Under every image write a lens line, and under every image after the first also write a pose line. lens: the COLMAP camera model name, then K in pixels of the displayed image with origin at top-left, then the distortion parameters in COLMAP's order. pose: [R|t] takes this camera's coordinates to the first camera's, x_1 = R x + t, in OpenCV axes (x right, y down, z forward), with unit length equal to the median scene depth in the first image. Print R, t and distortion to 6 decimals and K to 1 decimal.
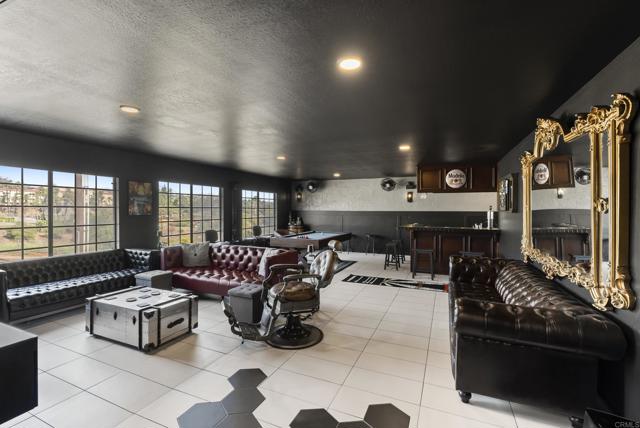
lens RADIAL K [[293.2, 0, 318.7], [0, 293.2, 211.4], [0, 0, 1]] dist [-0.005487, 0.001357]
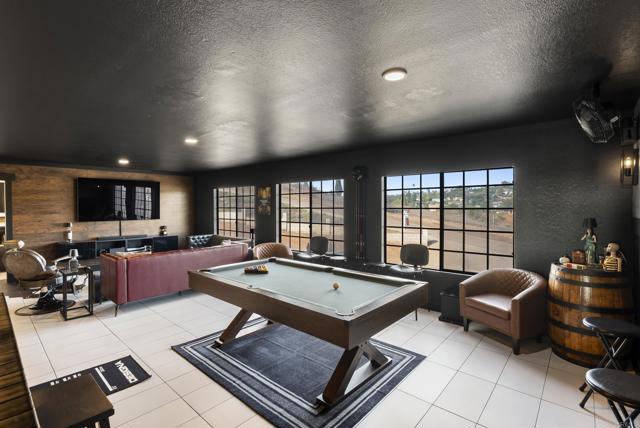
lens RADIAL K [[305.3, 0, 315.5], [0, 305.3, 212.9], [0, 0, 1]] dist [0.000155, -0.000025]
pose [[-0.313129, 0.014124, -0.949606, 0.299078], [-0.007257, 0.999825, 0.017263, -0.010727], [0.949683, 0.012297, -0.312972, 0.930428]]
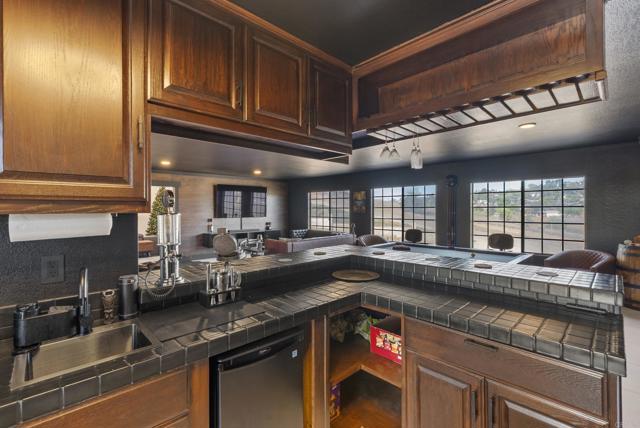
lens RADIAL K [[293.2, 0, 317.5], [0, 293.2, 208.5], [0, 0, 1]] dist [-0.005487, 0.001357]
pose [[-0.374134, -0.007483, -0.927344, 0.513135], [-0.009360, 0.999947, -0.004293, -0.001434], [0.927327, 0.007073, -0.374184, 0.800101]]
